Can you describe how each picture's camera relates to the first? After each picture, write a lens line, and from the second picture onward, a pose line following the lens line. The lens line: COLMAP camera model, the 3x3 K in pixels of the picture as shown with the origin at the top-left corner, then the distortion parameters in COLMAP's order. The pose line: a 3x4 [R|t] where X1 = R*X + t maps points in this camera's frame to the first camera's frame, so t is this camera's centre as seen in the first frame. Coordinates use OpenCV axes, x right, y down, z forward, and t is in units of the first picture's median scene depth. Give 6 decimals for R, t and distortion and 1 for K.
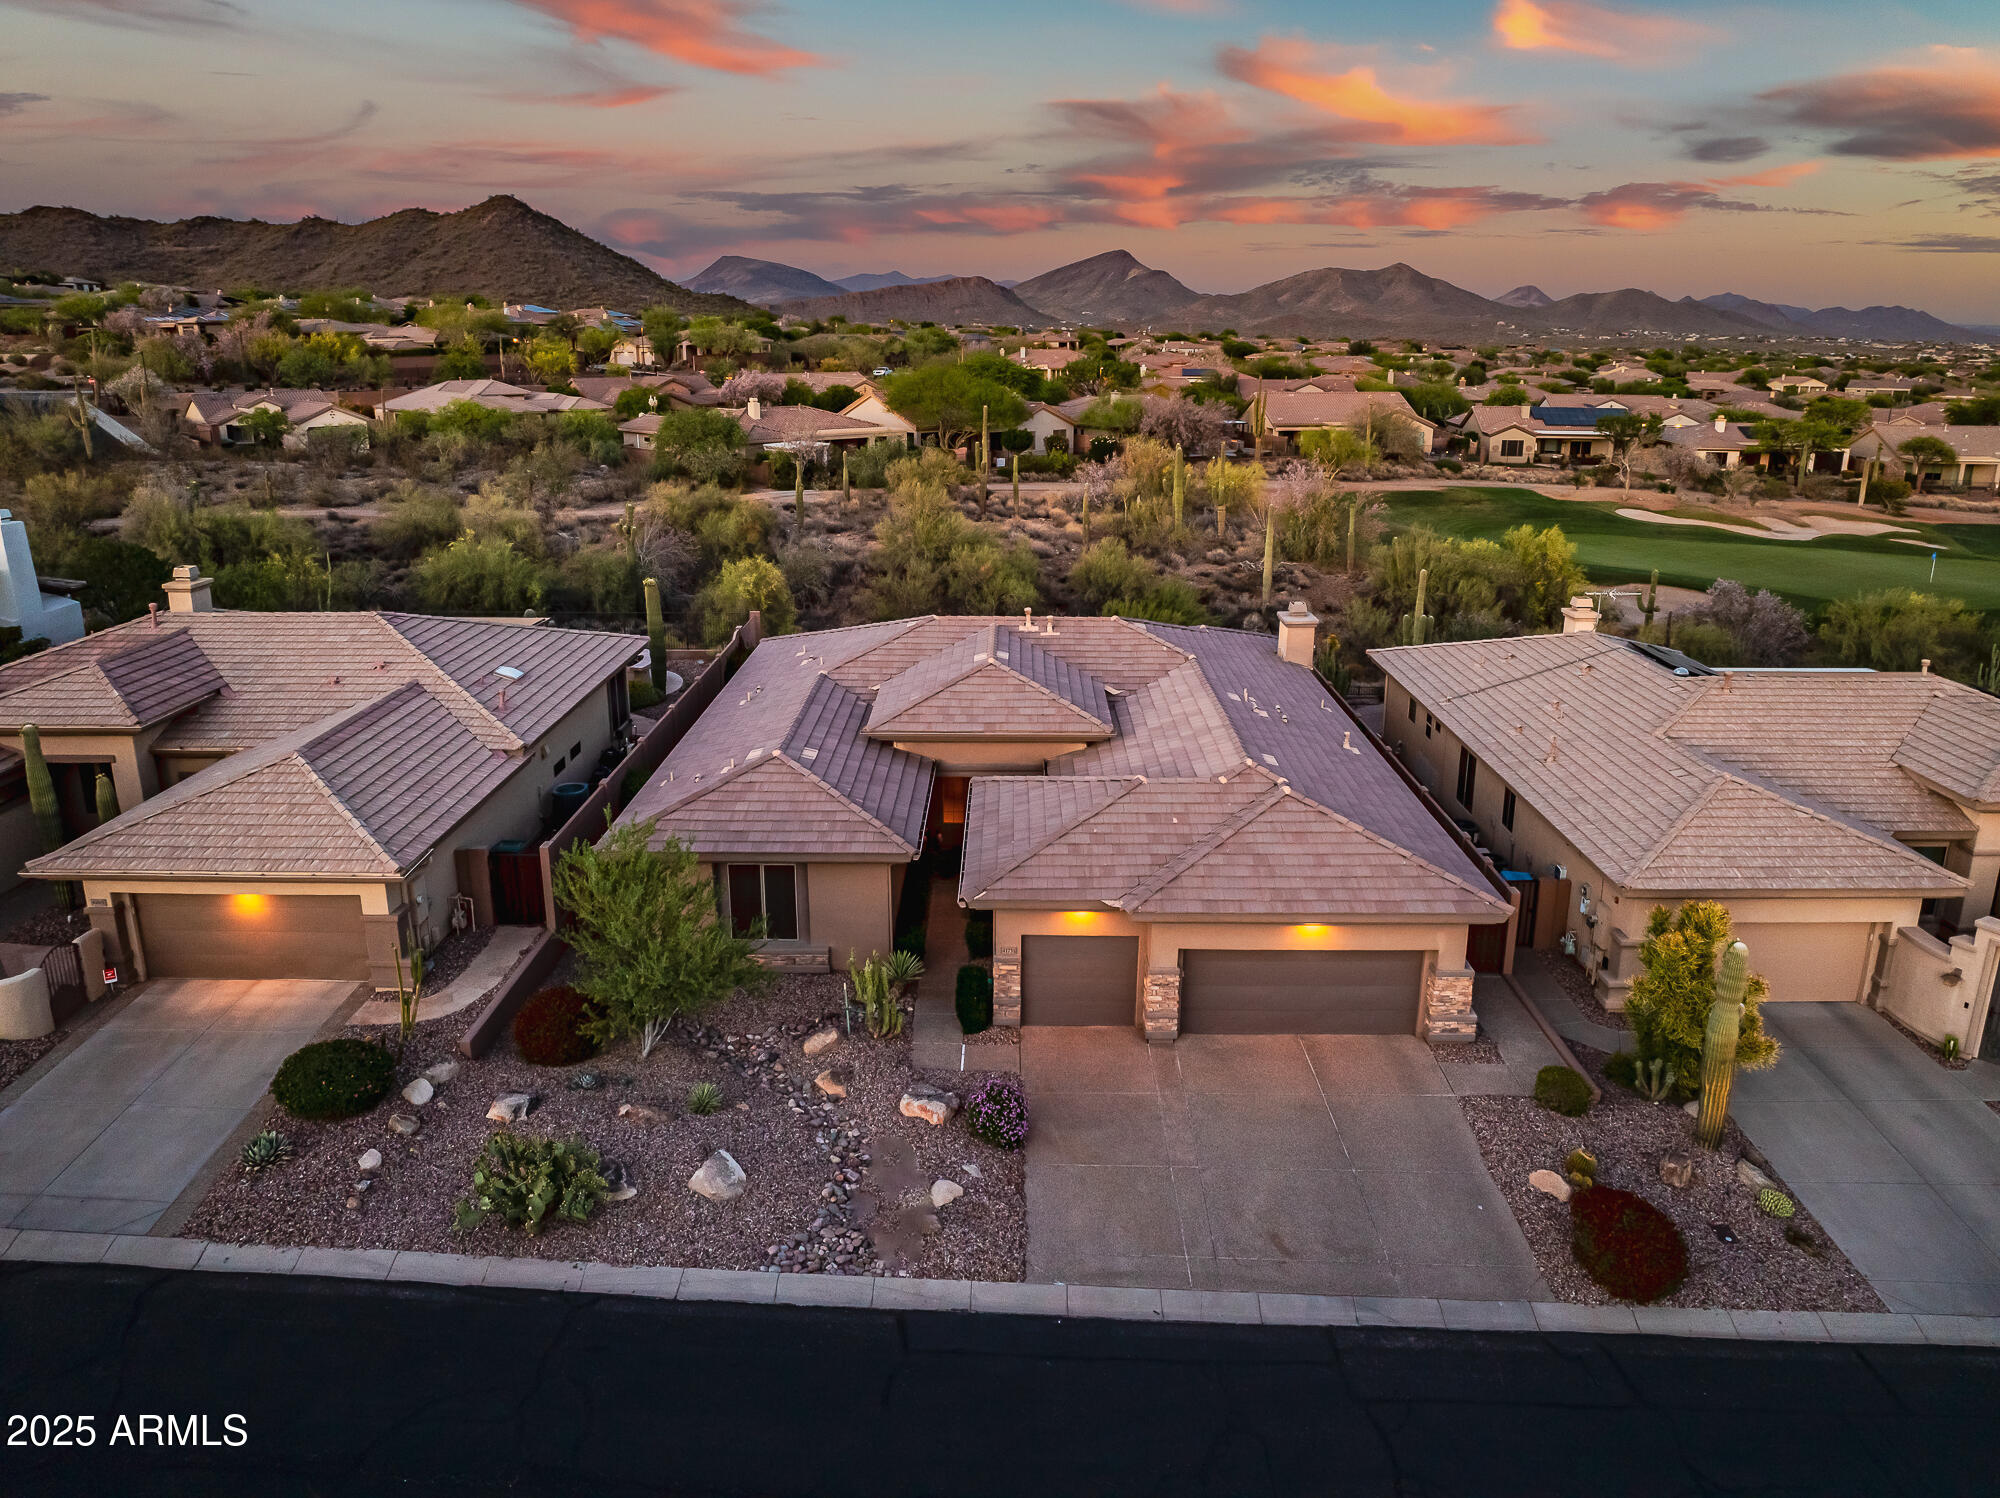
lens RADIAL K [[1409.1, 0, 1000.0], [0, 1409.1, 749.0], [0, 0, 1]] dist [-0.041665, 0.004921]
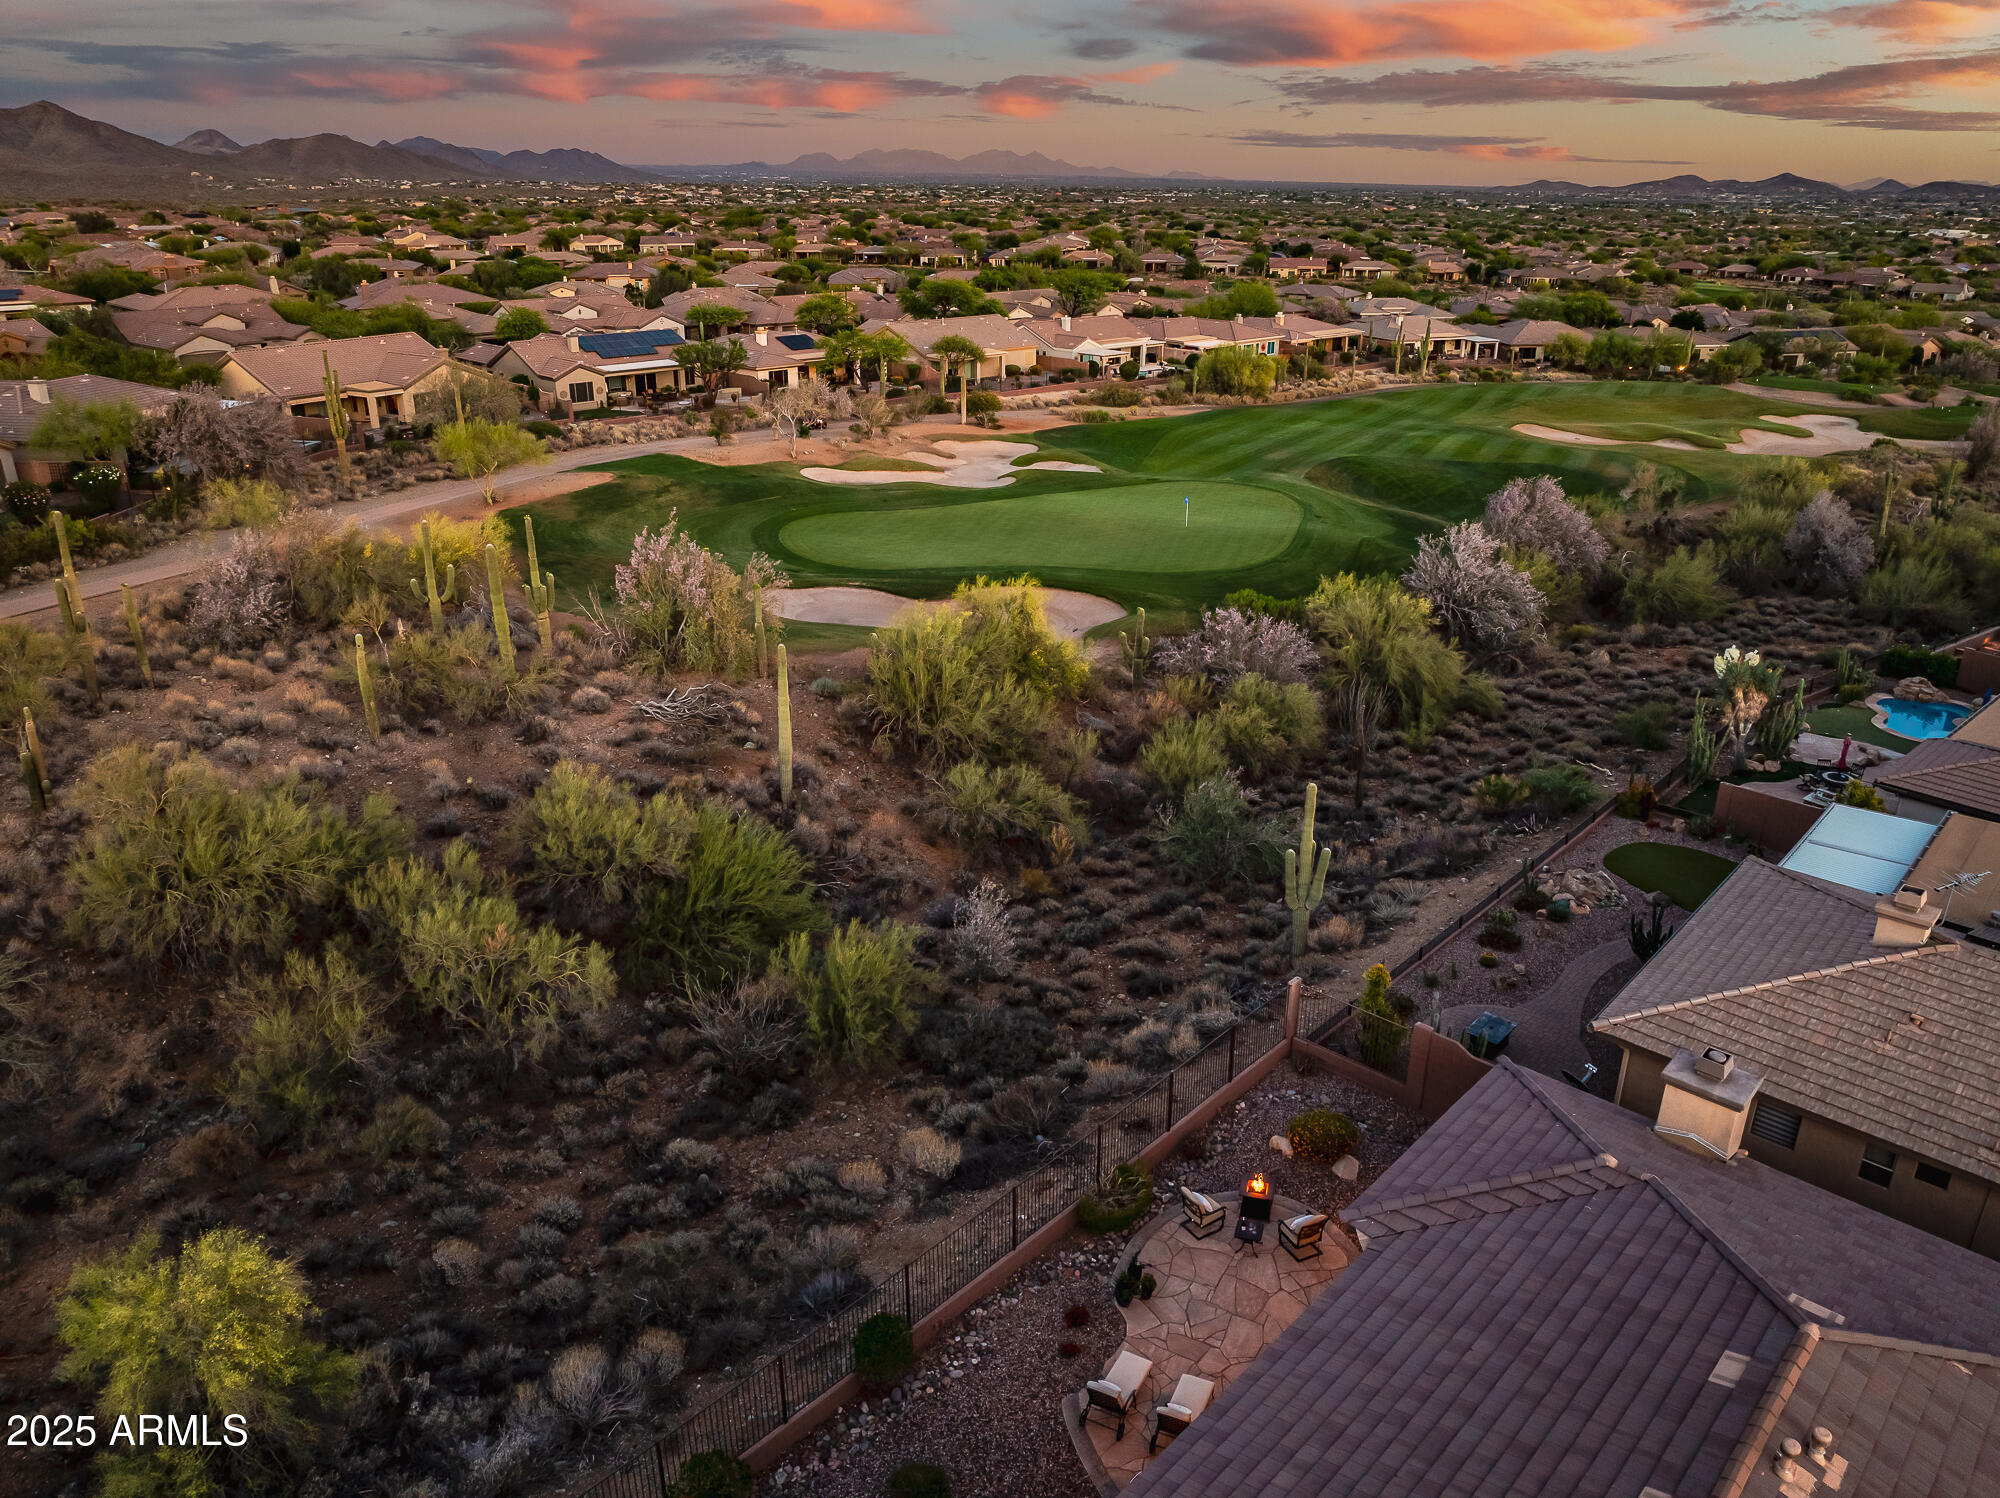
lens RADIAL K [[1409.1, 0, 1000.0], [0, 1409.1, 749.0], [0, 0, 1]] dist [-0.041665, 0.004921]
pose [[0.674123, -0.279069, 0.683870, -0.093859], [0.209535, 0.960094, 0.185240, -0.110881], [-0.708275, 0.018420, 0.705697, 0.233479]]
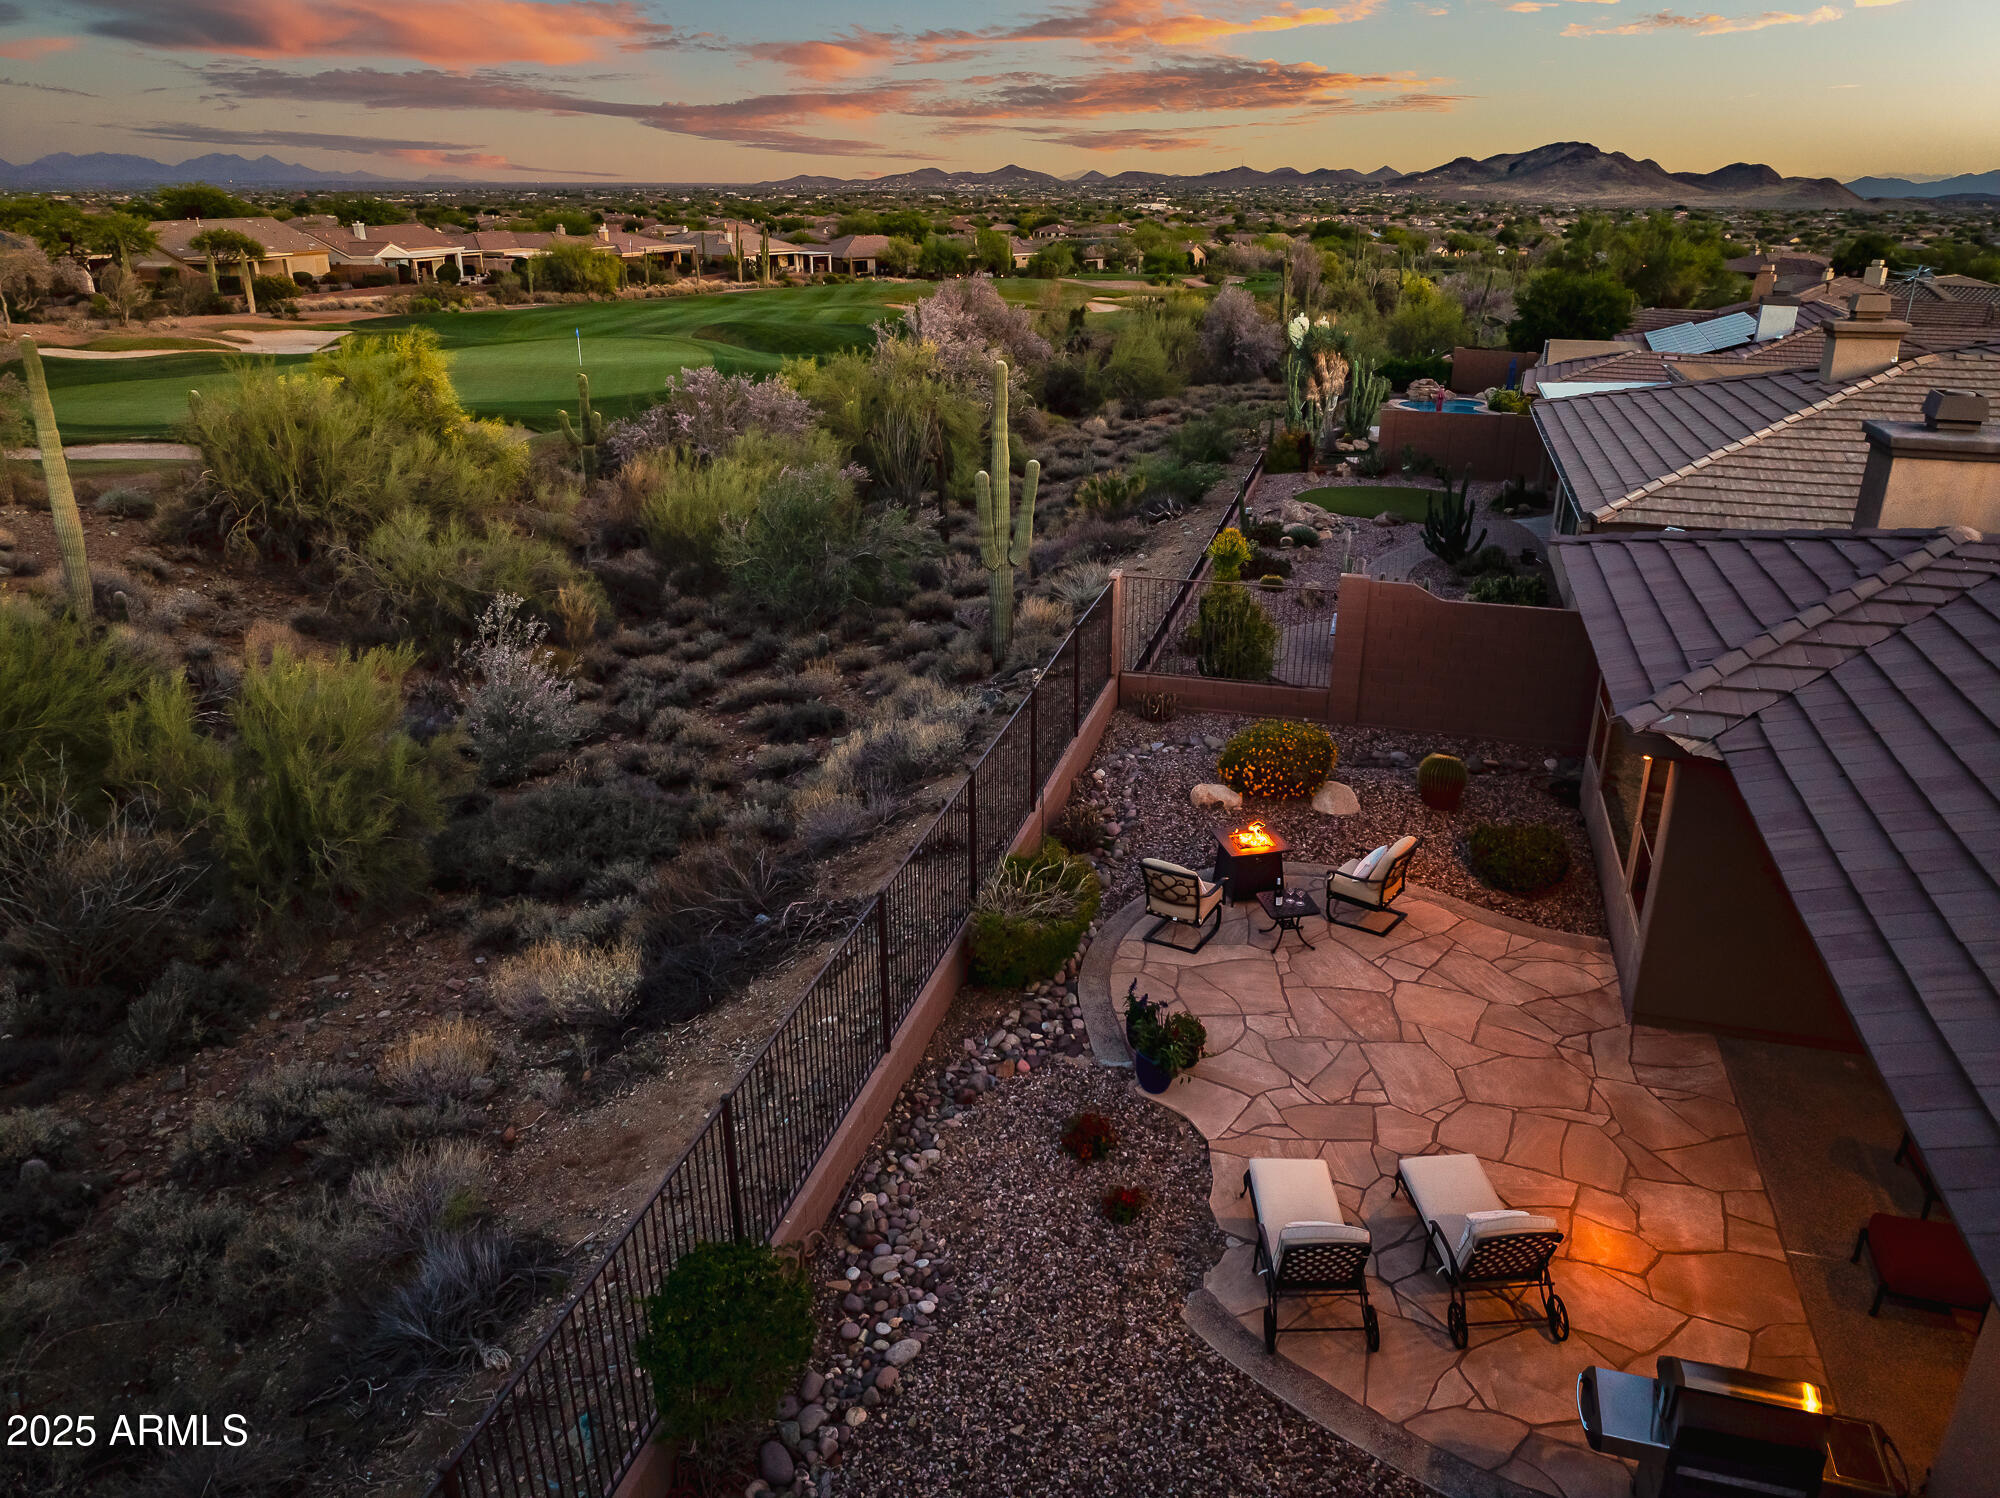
lens RADIAL K [[1409.1, 0, 1000.0], [0, 1409.1, 749.0], [0, 0, 1]] dist [-0.041665, 0.004921]
pose [[0.259793, -0.365874, 0.893669, -0.051241], [0.275550, 0.915055, 0.294526, -0.054245], [-0.925516, 0.169734, 0.338542, 0.321959]]
